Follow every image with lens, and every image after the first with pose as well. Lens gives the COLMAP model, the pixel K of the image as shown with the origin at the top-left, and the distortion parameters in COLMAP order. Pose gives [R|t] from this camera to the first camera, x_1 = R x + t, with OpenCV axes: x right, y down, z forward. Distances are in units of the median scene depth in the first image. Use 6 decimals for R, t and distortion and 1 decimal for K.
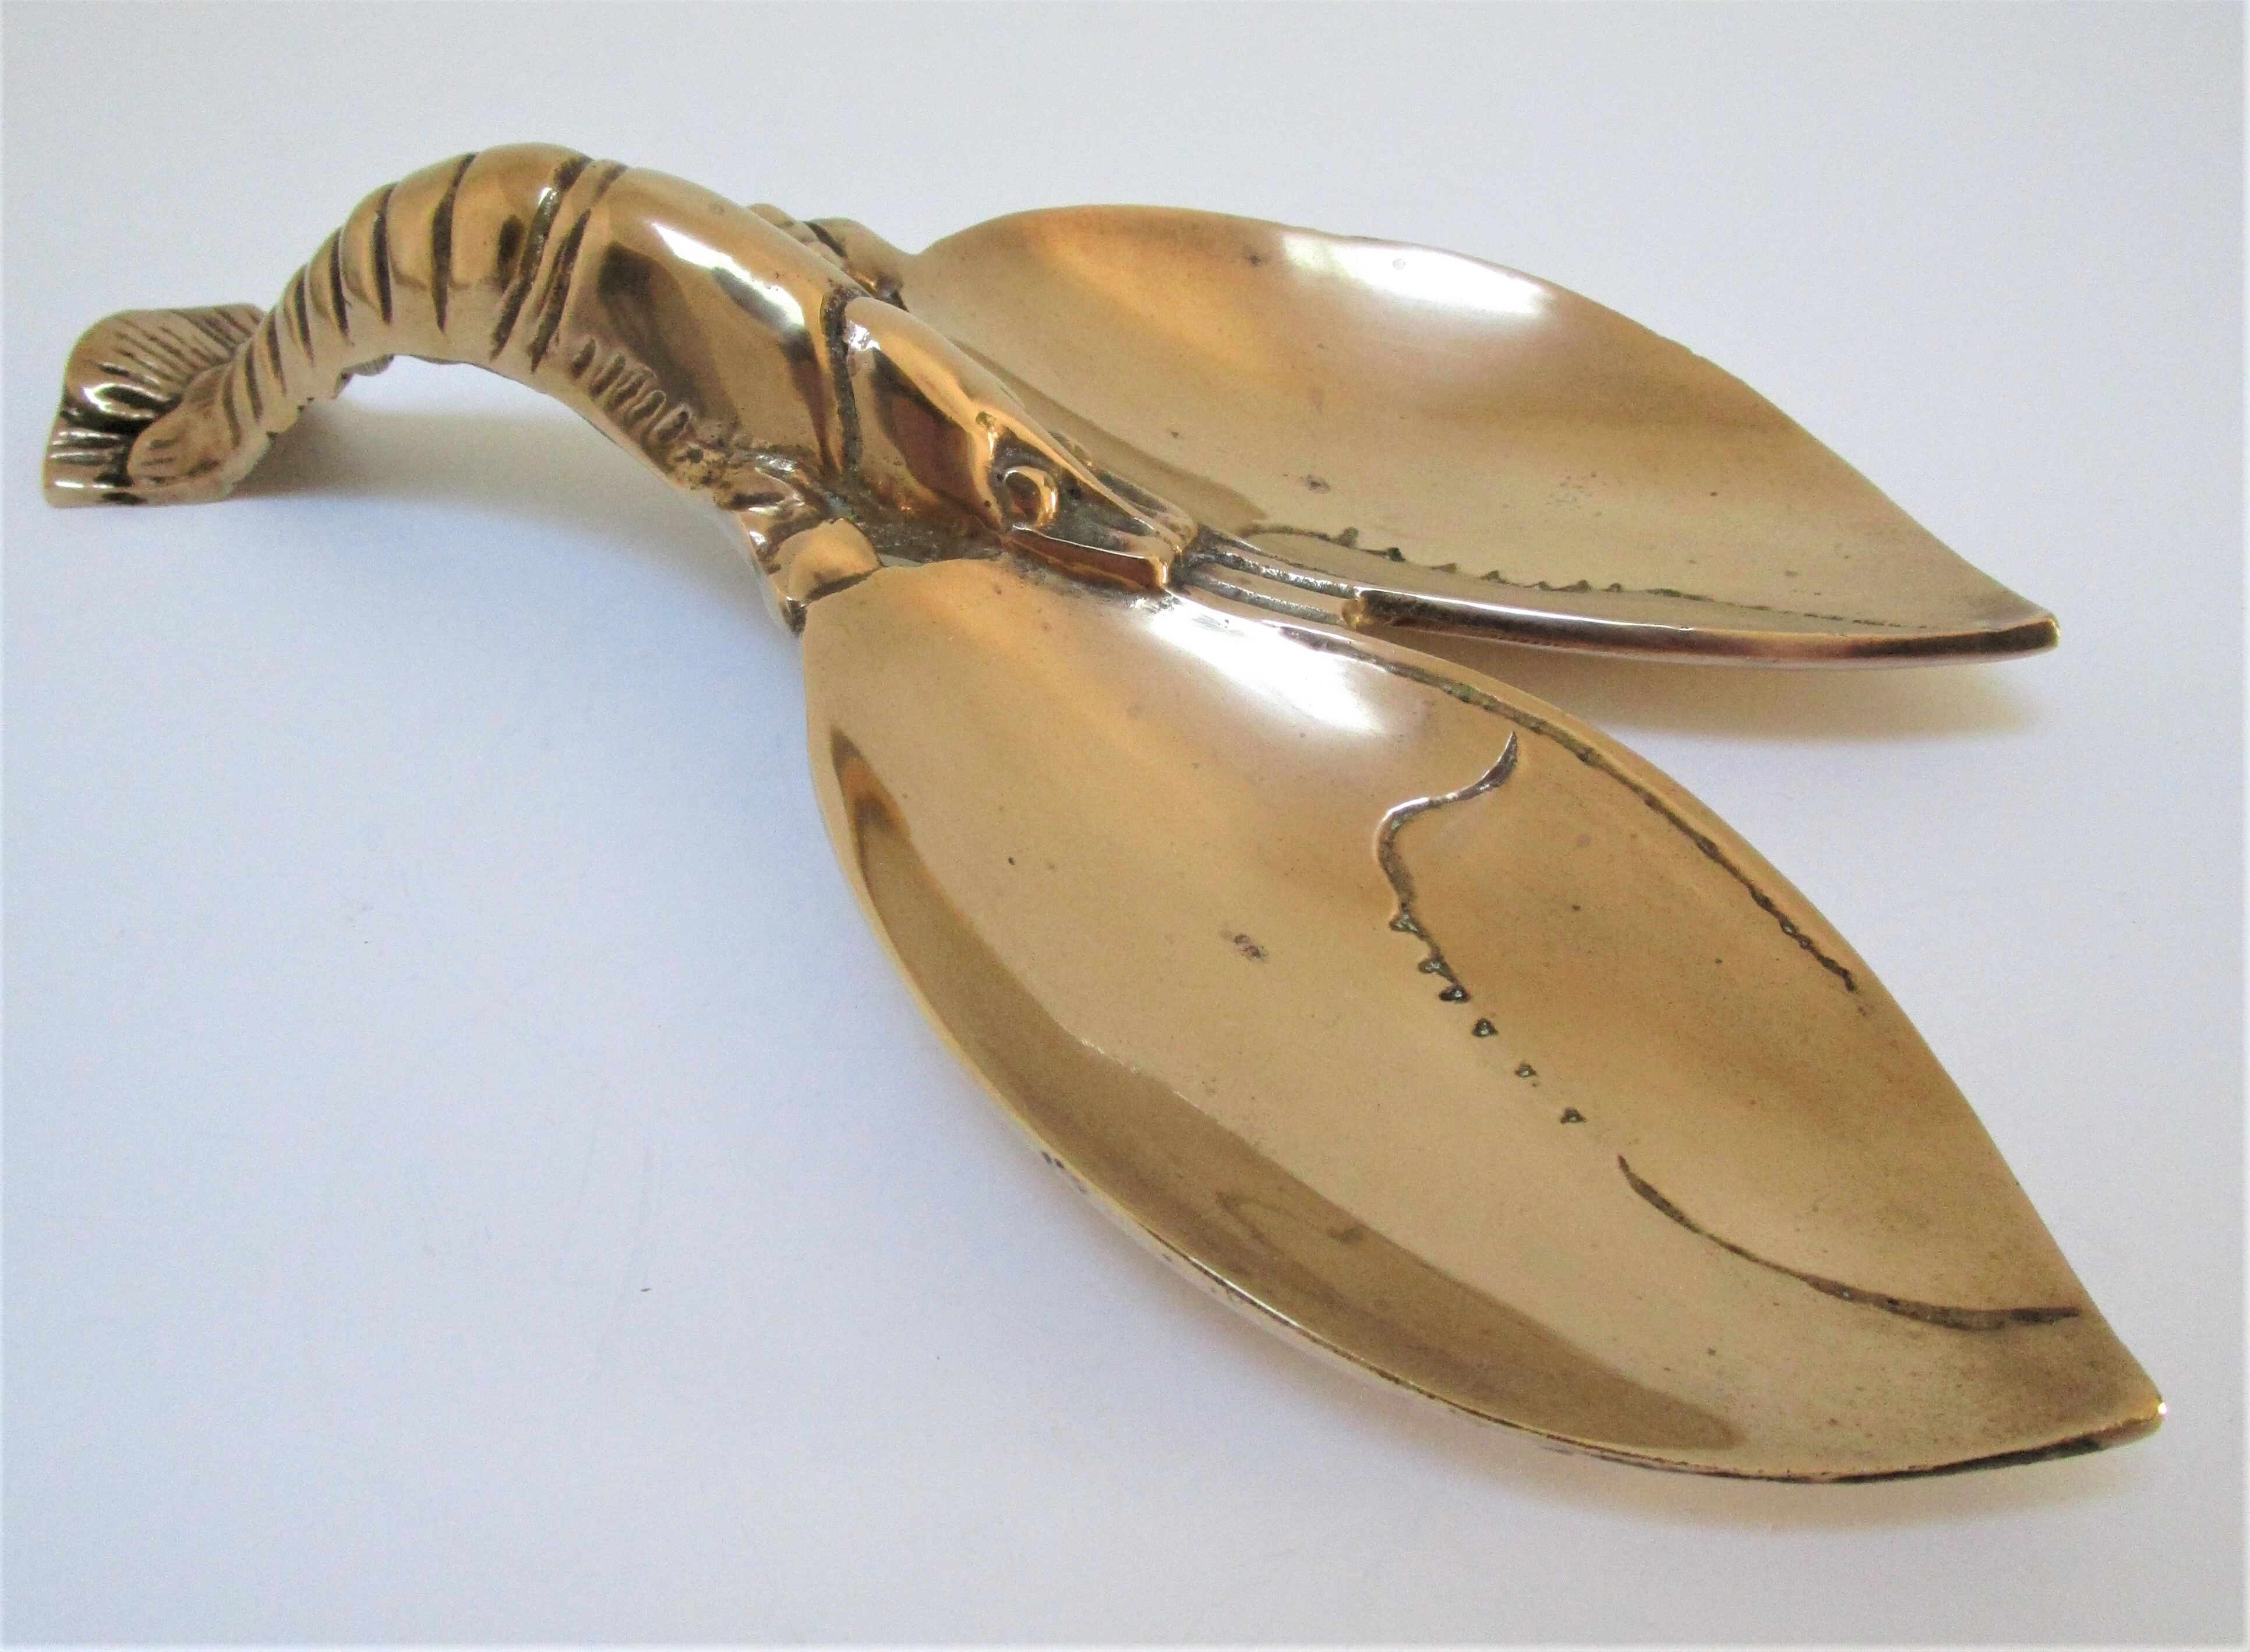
lens RADIAL K [[2105.4, 0, 1133.0], [0, 2105.4, 718.5], [0, 0, 1]] dist [-0.026894, 0.000000]
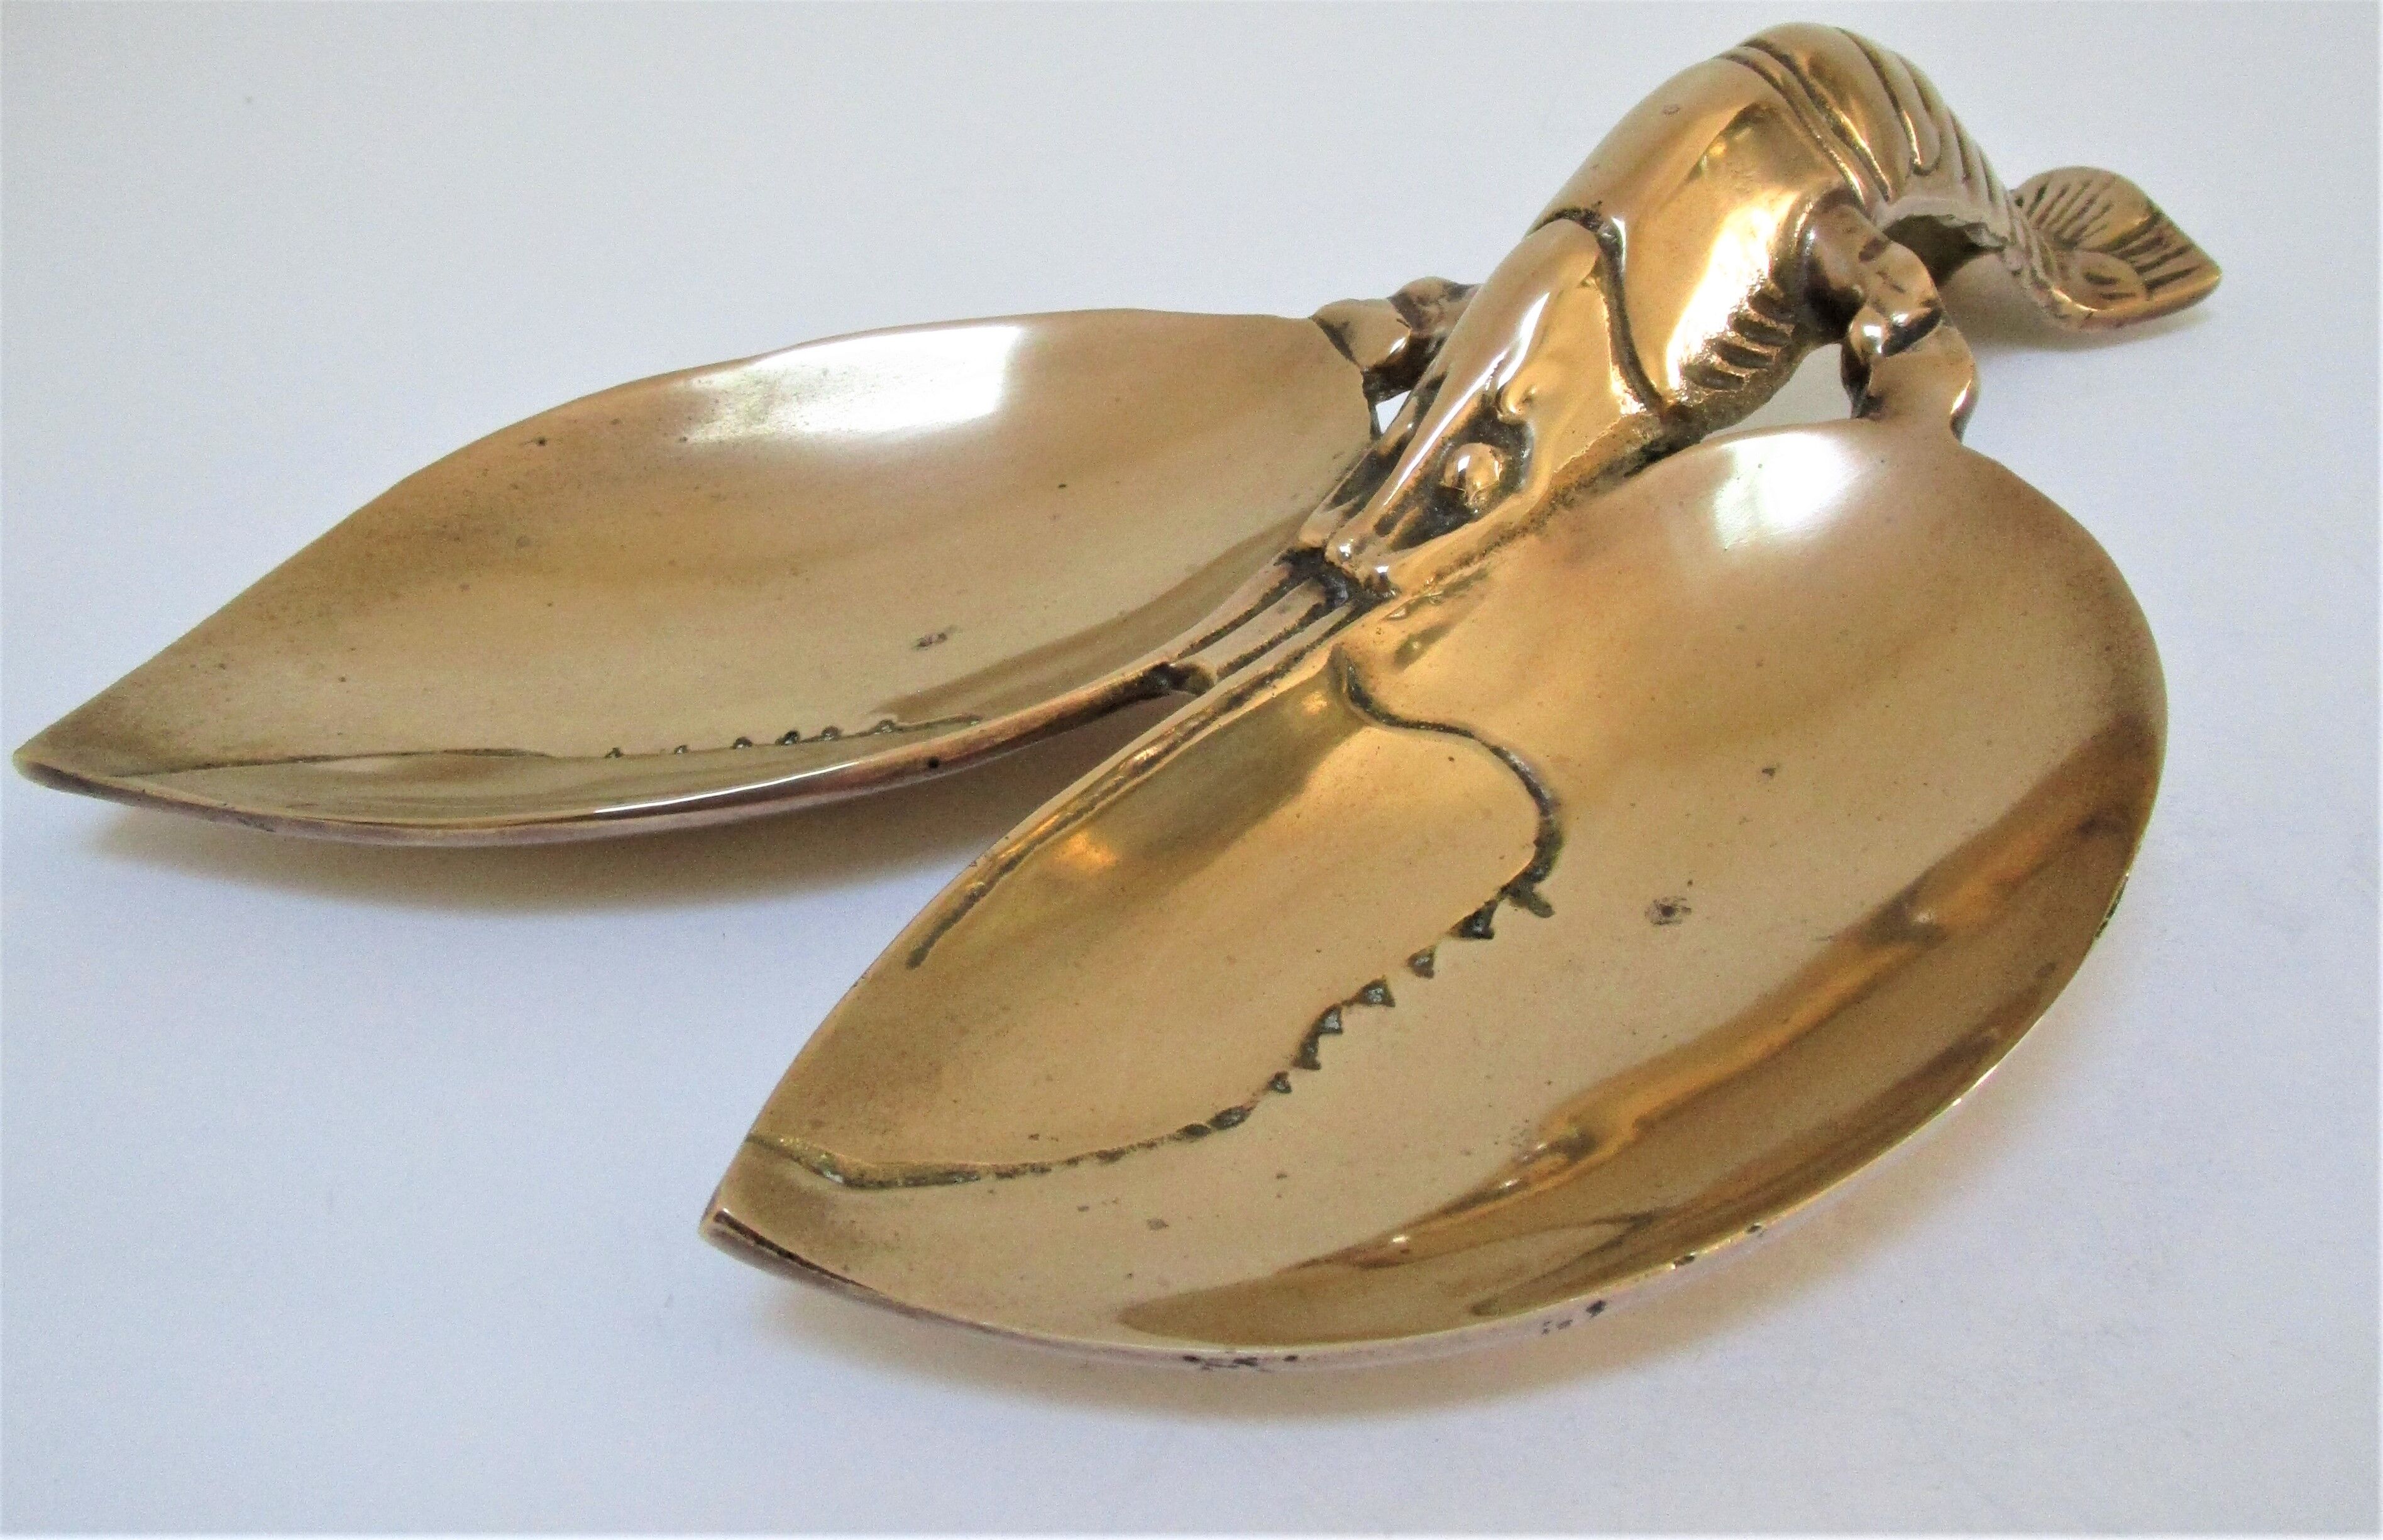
lens RADIAL K [[2281.6, 0, 1179.6], [0, 2281.6, 539.6], [0, 0, 1]] dist [-0.025766, 0.000000]
pose [[-0.407026, 0.488937, -0.771538, 0.847140], [-0.571869, 0.522236, 0.632641, -0.704280], [0.712247, 0.698720, 0.067044, 0.935248]]
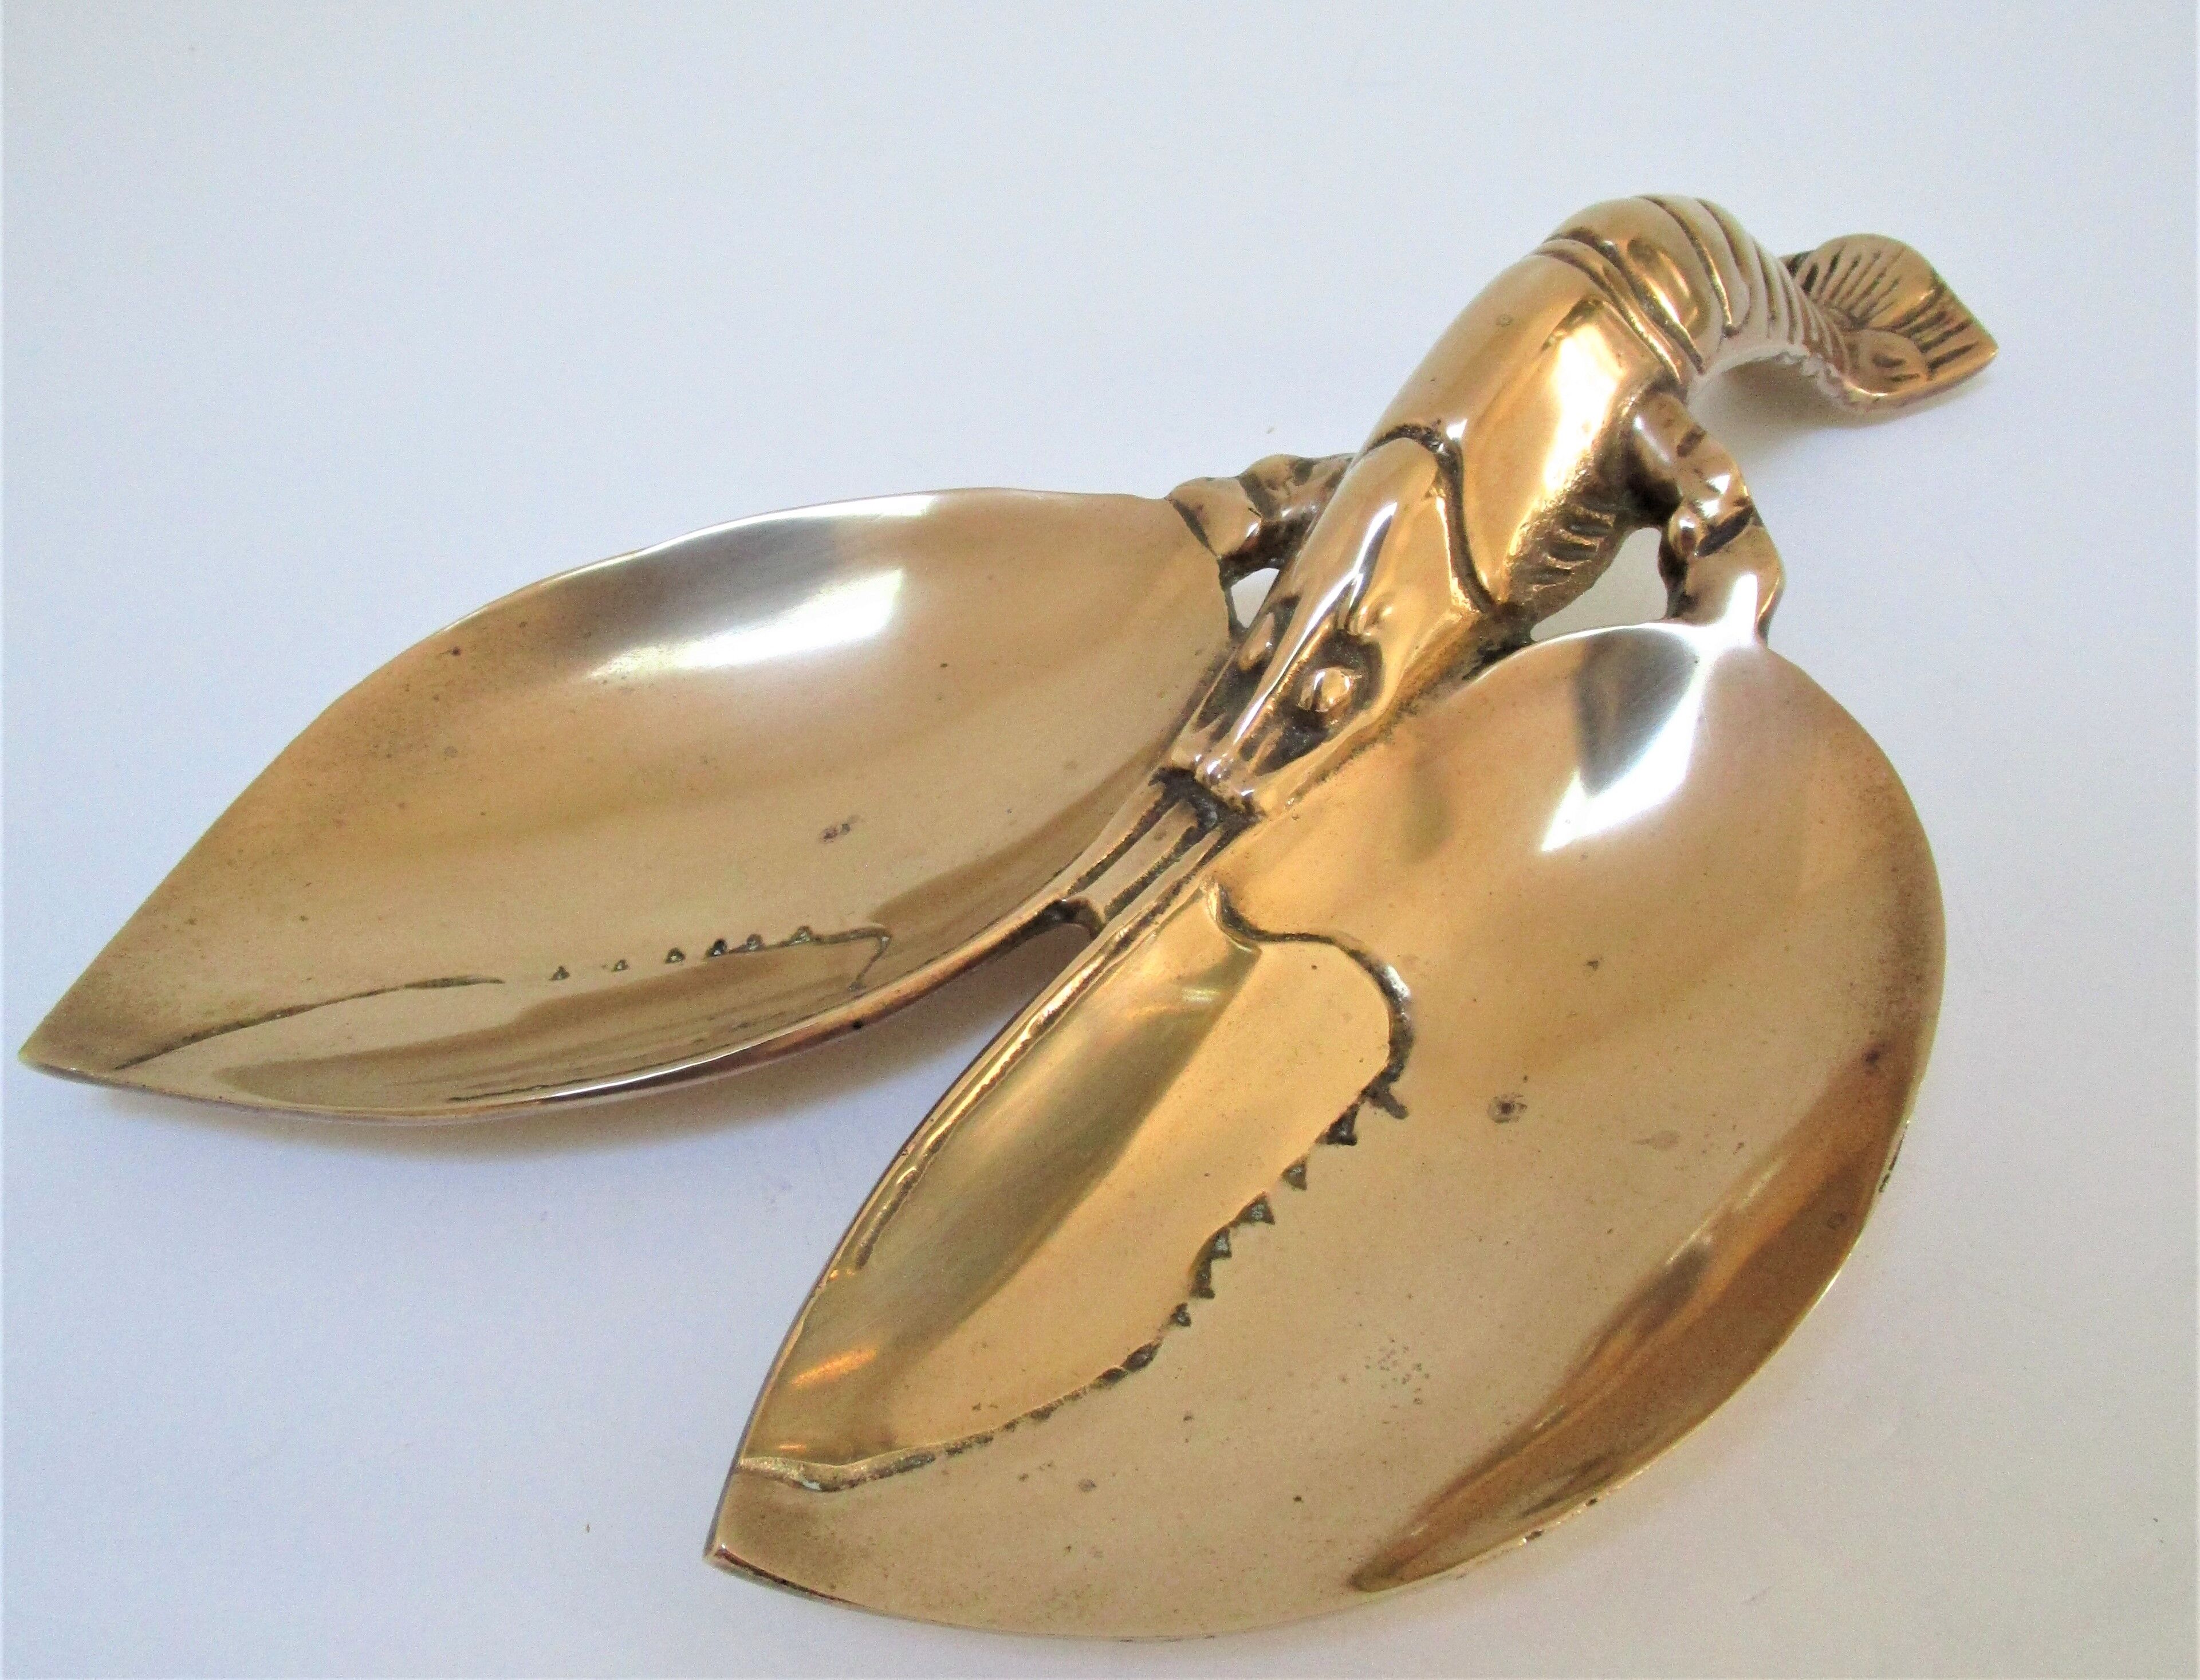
lens RADIAL K [[2060.8, 0, 1107.8], [0, 2060.8, 733.1], [0, 0, 1]] dist [-0.031797, 0.011912]
pose [[-0.347695, 0.671568, -0.654297, 0.697716], [-0.580992, 0.393398, 0.712522, -0.800223], [0.735906, 0.627881, 0.253393, 0.749433]]
